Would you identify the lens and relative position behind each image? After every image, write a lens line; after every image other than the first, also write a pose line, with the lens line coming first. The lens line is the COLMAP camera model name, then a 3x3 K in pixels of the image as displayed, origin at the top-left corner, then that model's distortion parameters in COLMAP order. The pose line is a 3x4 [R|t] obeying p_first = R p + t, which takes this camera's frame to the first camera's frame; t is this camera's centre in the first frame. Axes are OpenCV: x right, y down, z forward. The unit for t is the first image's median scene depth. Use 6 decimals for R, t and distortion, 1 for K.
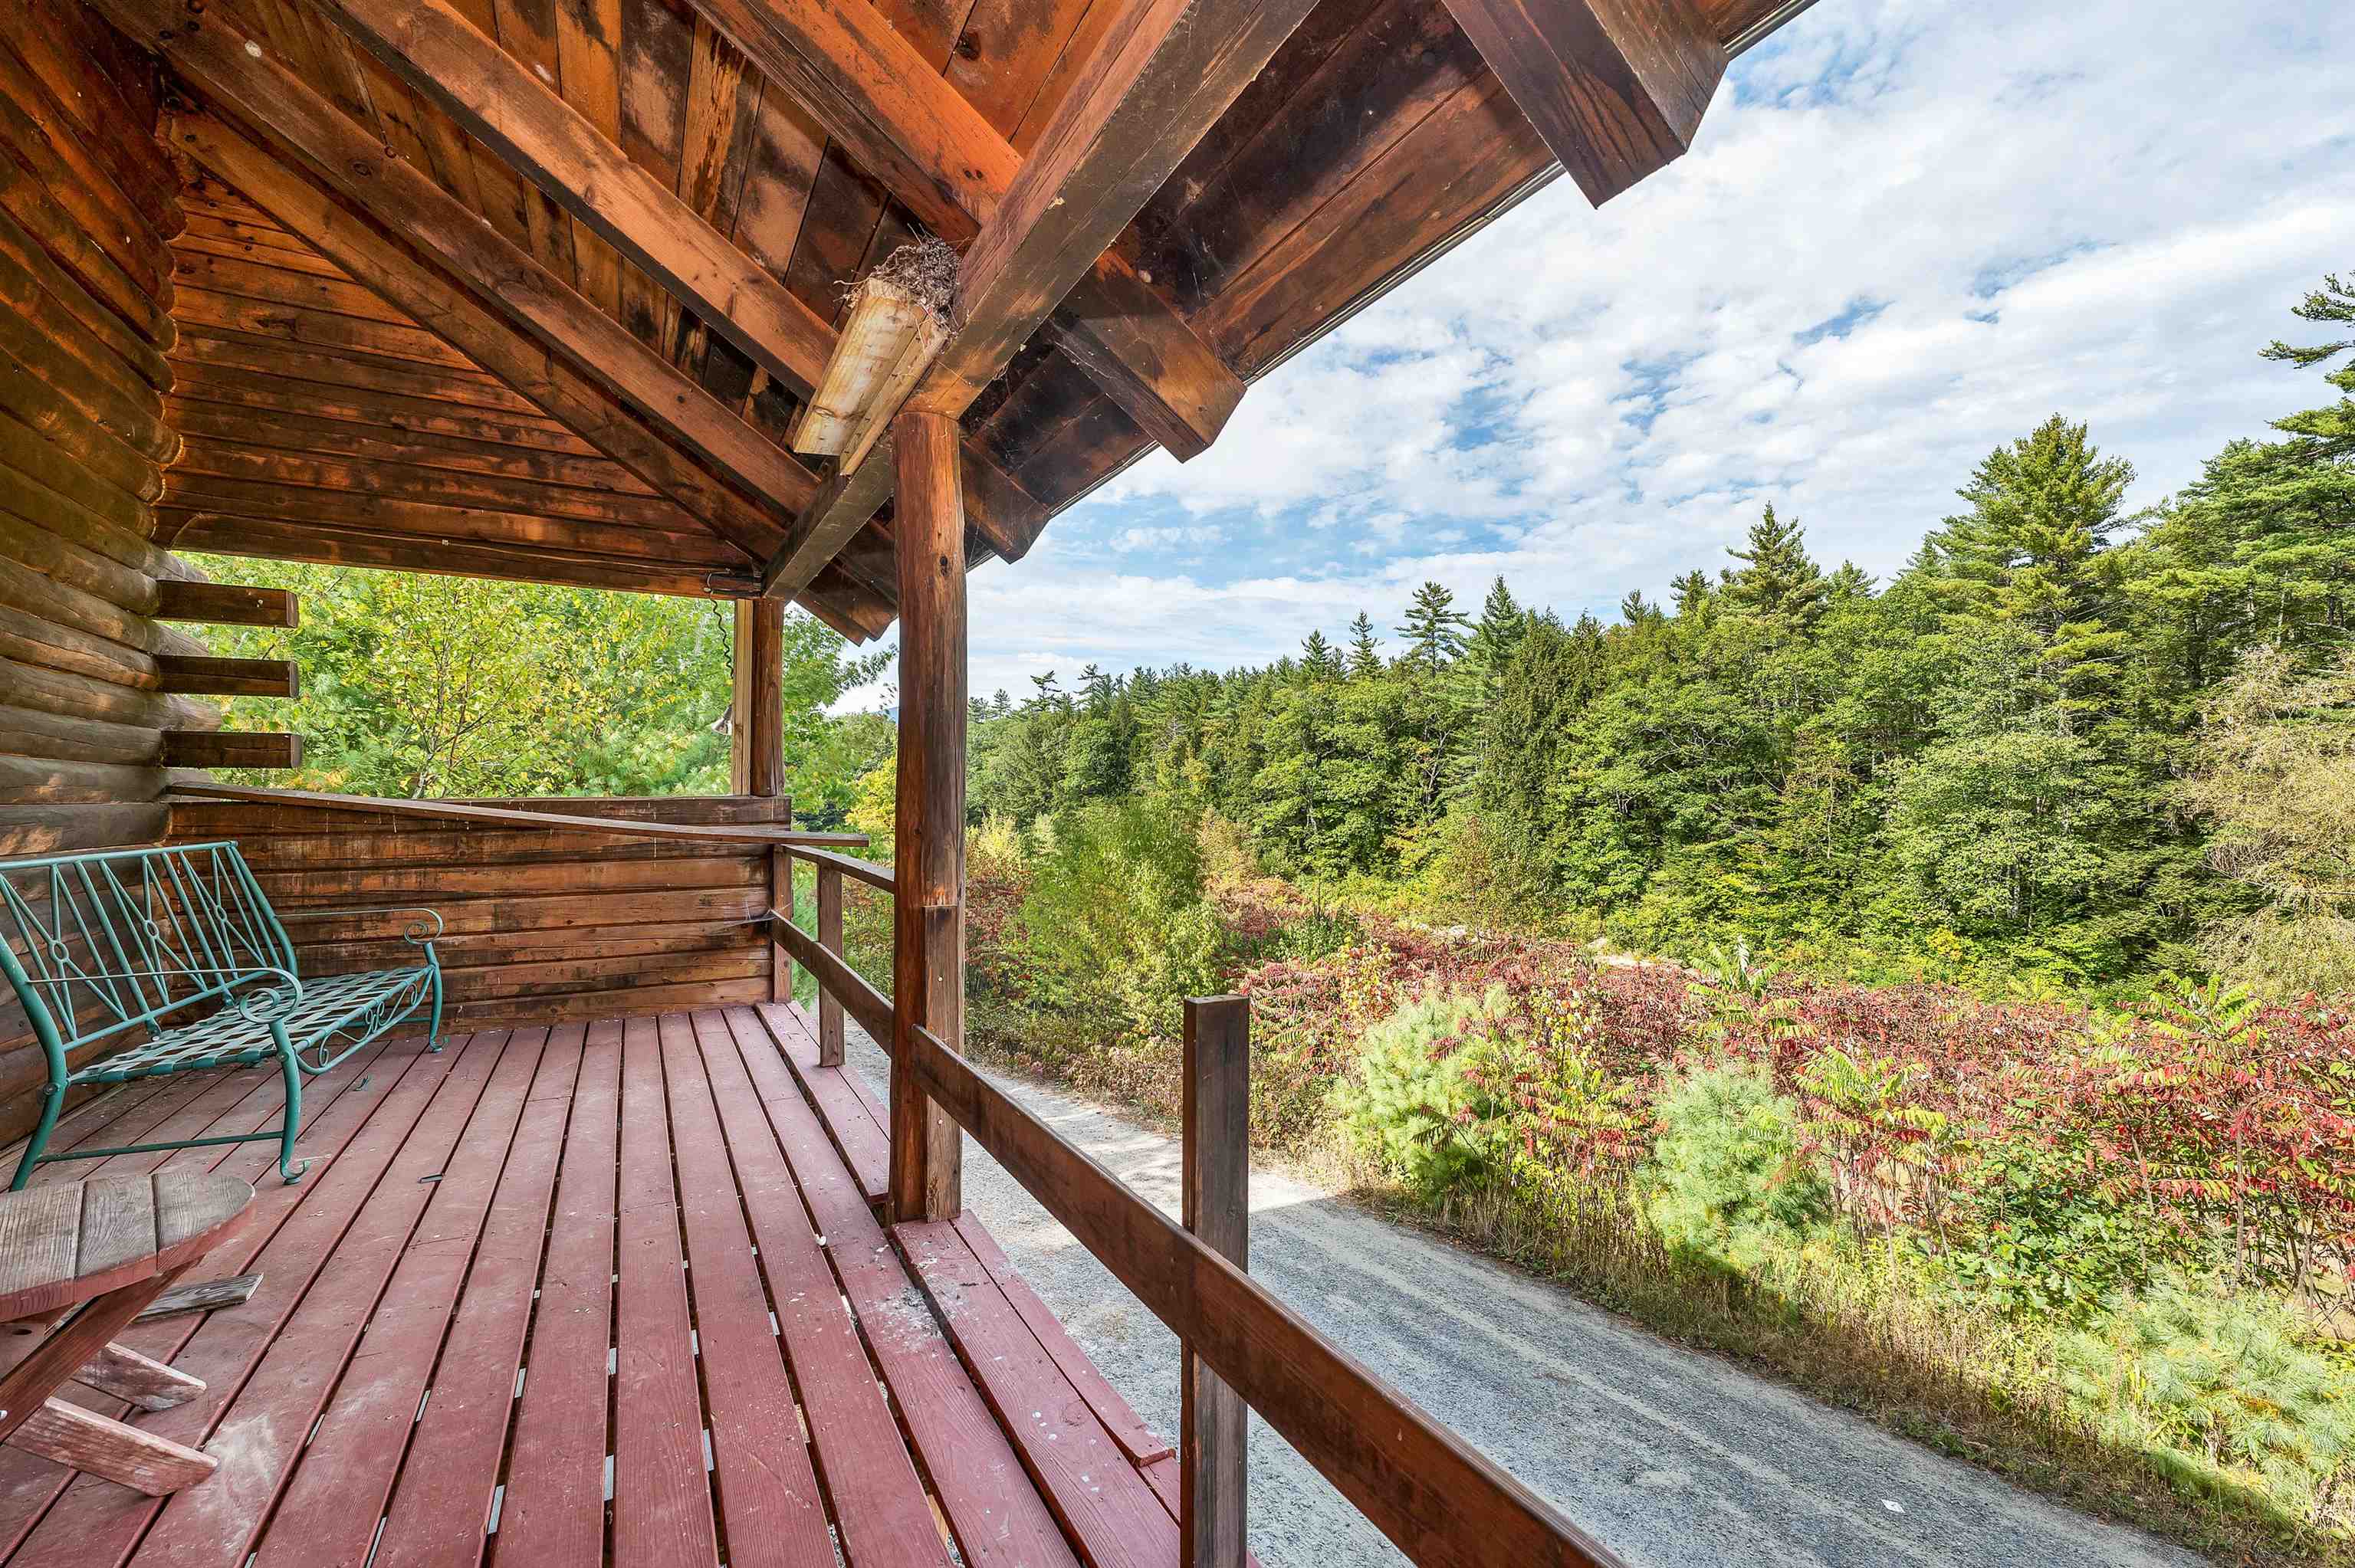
lens RADIAL K [[995.0, 0, 1211.4], [0, 995.0, 771.4], [0, 0, 1]] dist [-0.000300, 0.000055]
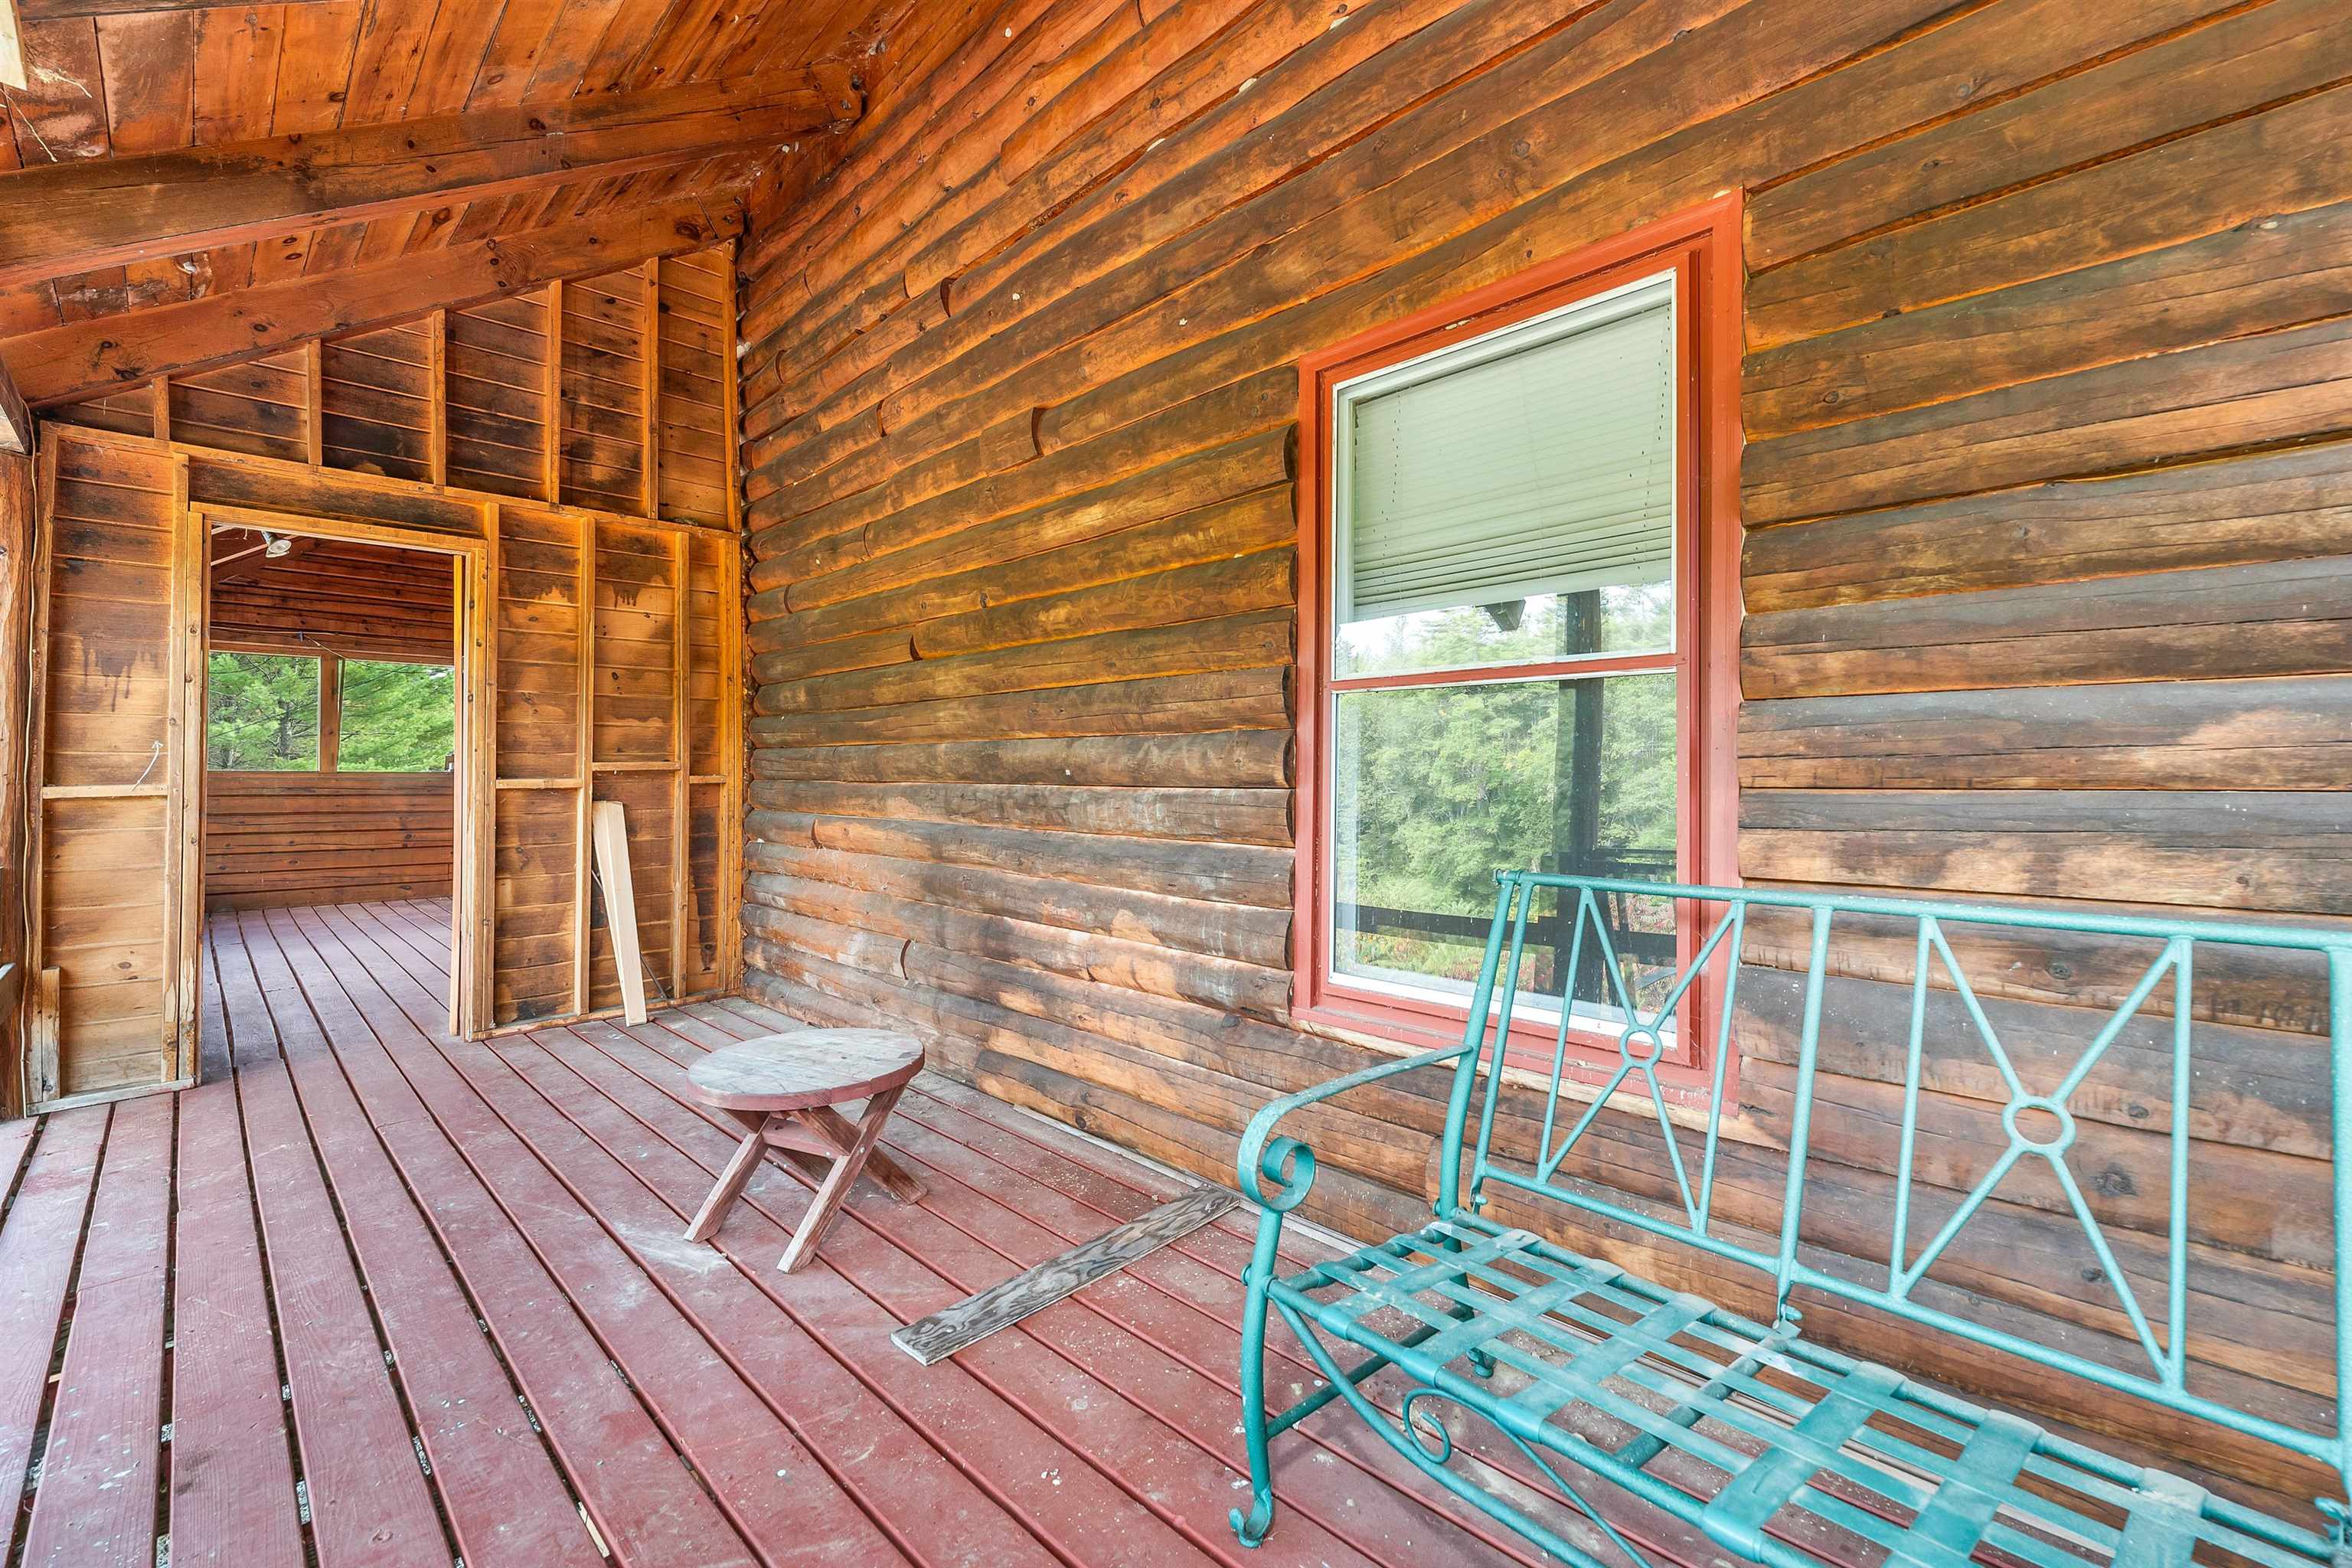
lens RADIAL K [[993.9, 0, 1209.8], [0, 993.9, 771.4], [0, 0, 1]] dist [-0.000300, 0.000055]
pose [[-0.964392, -0.000730, -0.264475, -0.509997], [0.008835, 0.999349, -0.034974, 0.027341], [0.264328, -0.036065, -0.963758, 0.988963]]
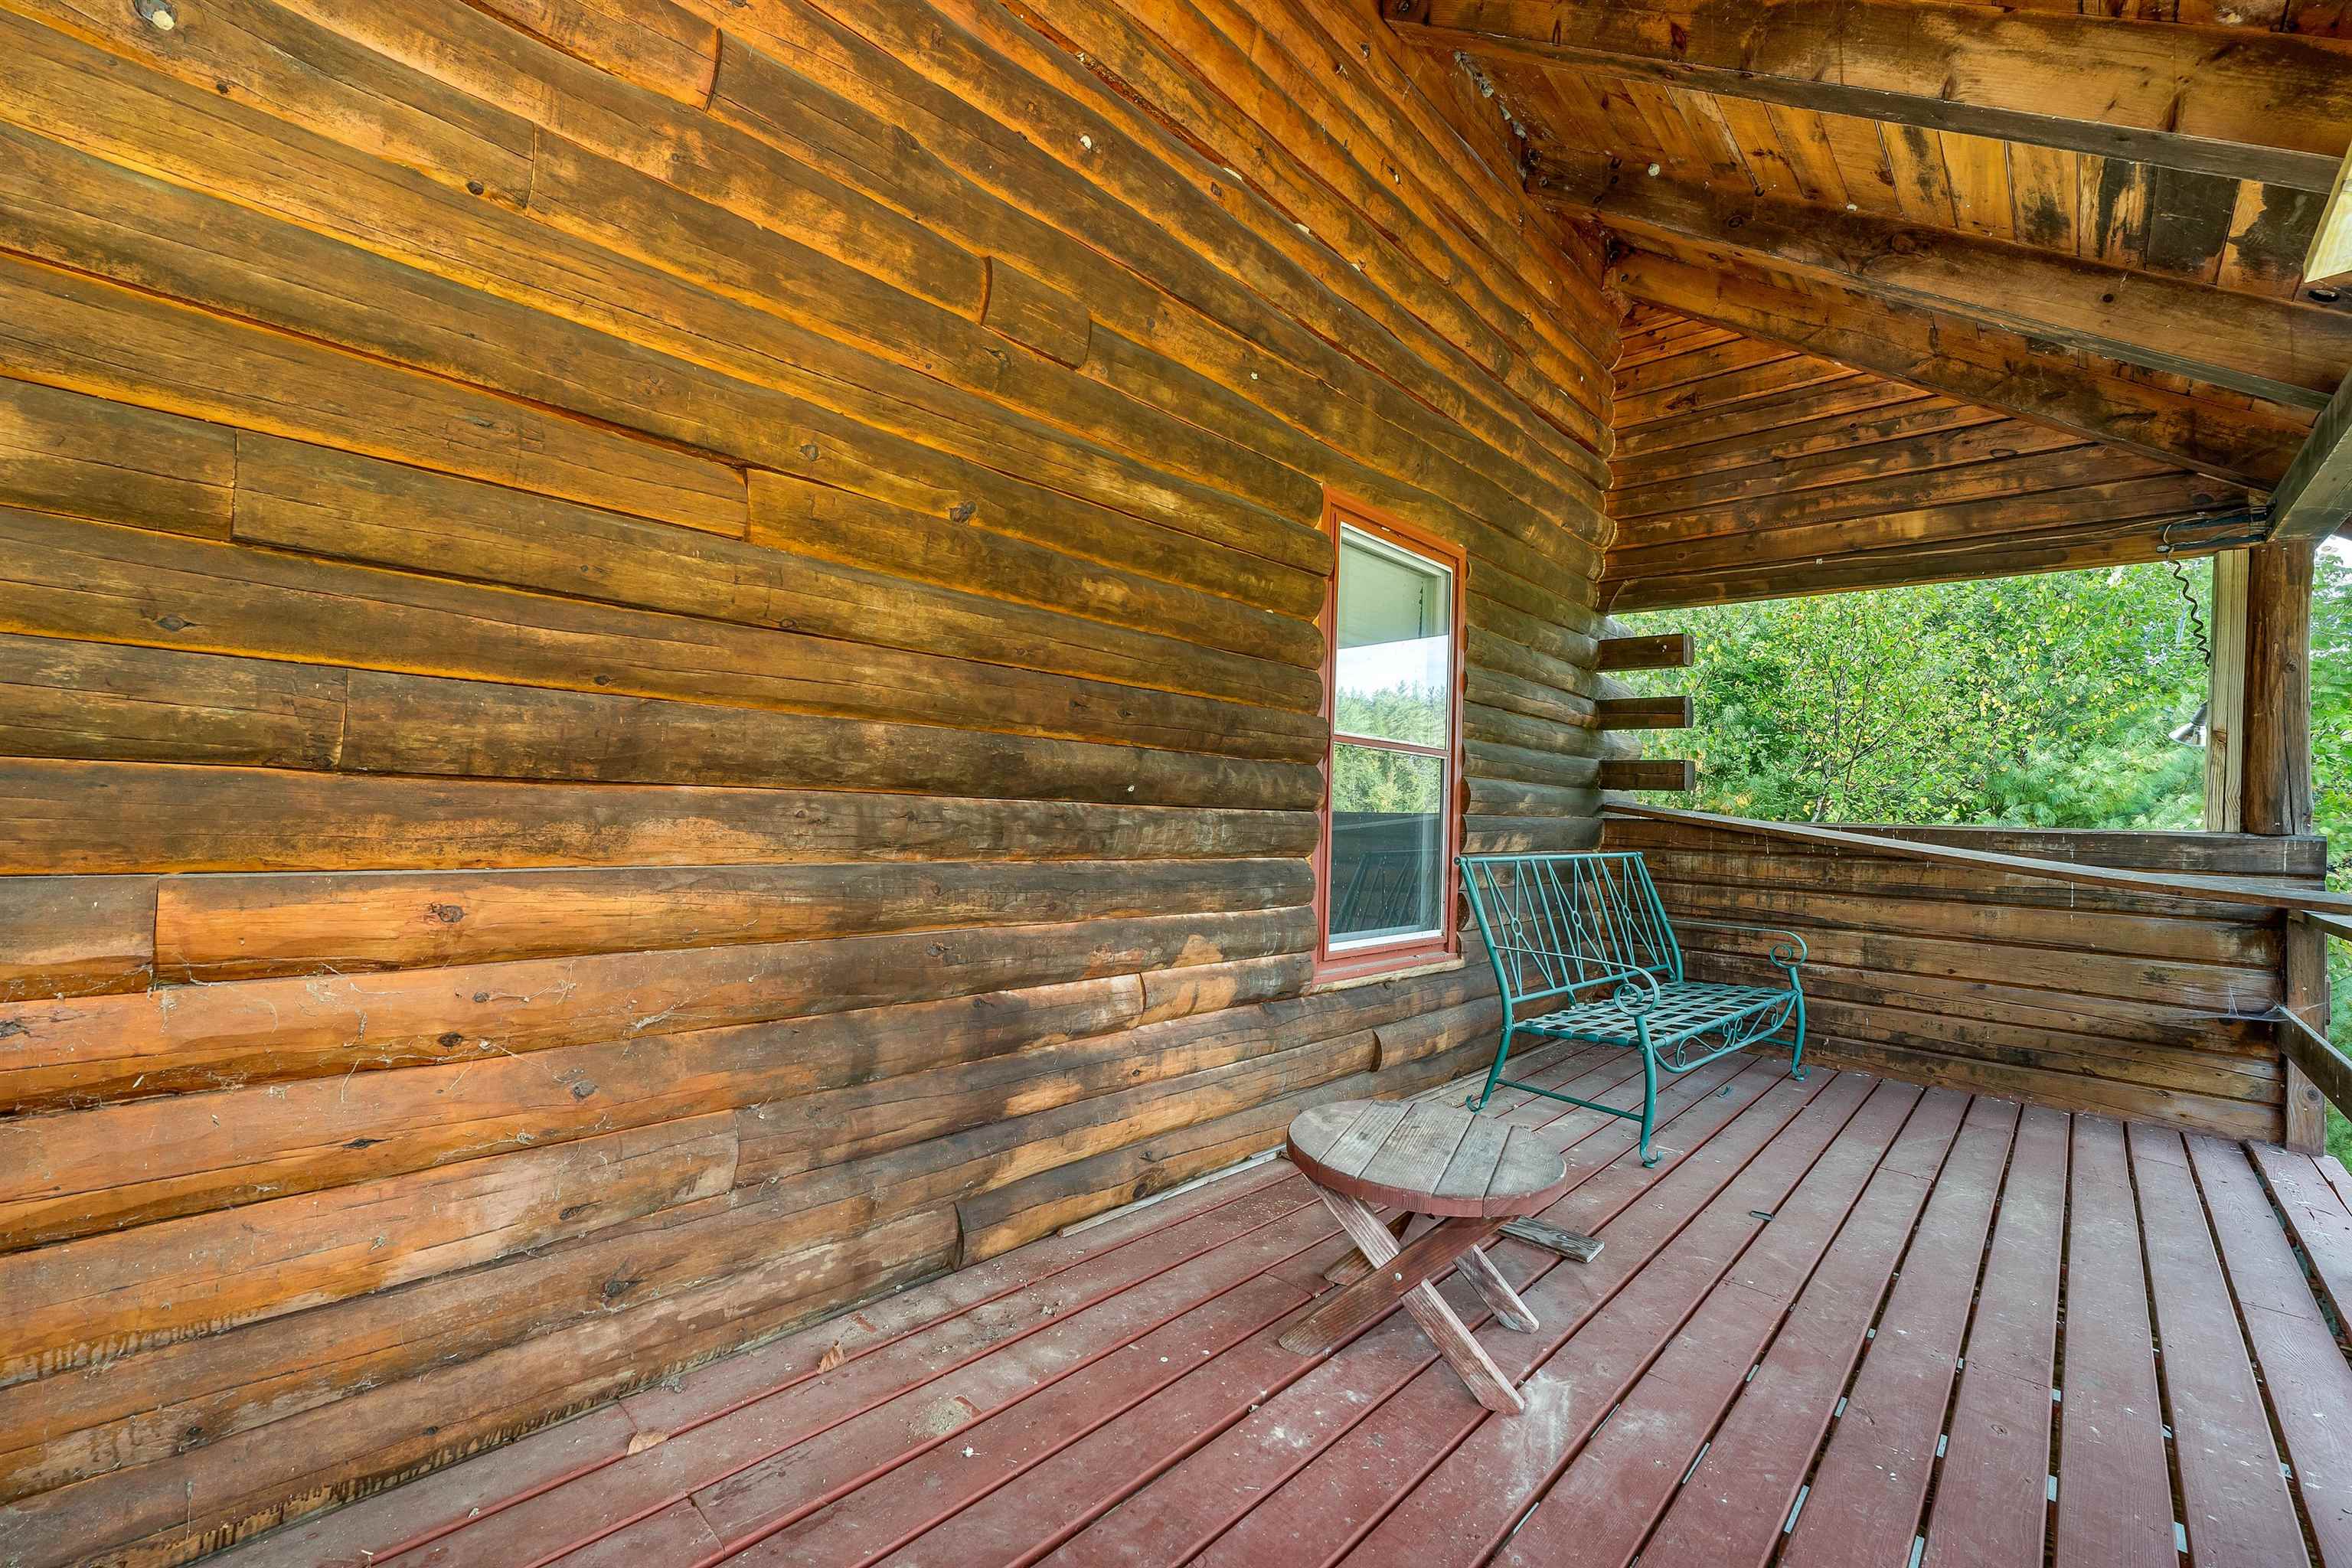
lens RADIAL K [[982.6, 0, 1140.5], [0, 982.6, 788.0], [0, 0, 1]] dist [-0.001664, 0.000208]
pose [[0.269872, -0.000361, -0.962896, -0.020485], [-0.009925, 0.999946, -0.003157, 0.003221], [0.962845, 0.010408, 0.269854, 0.106459]]
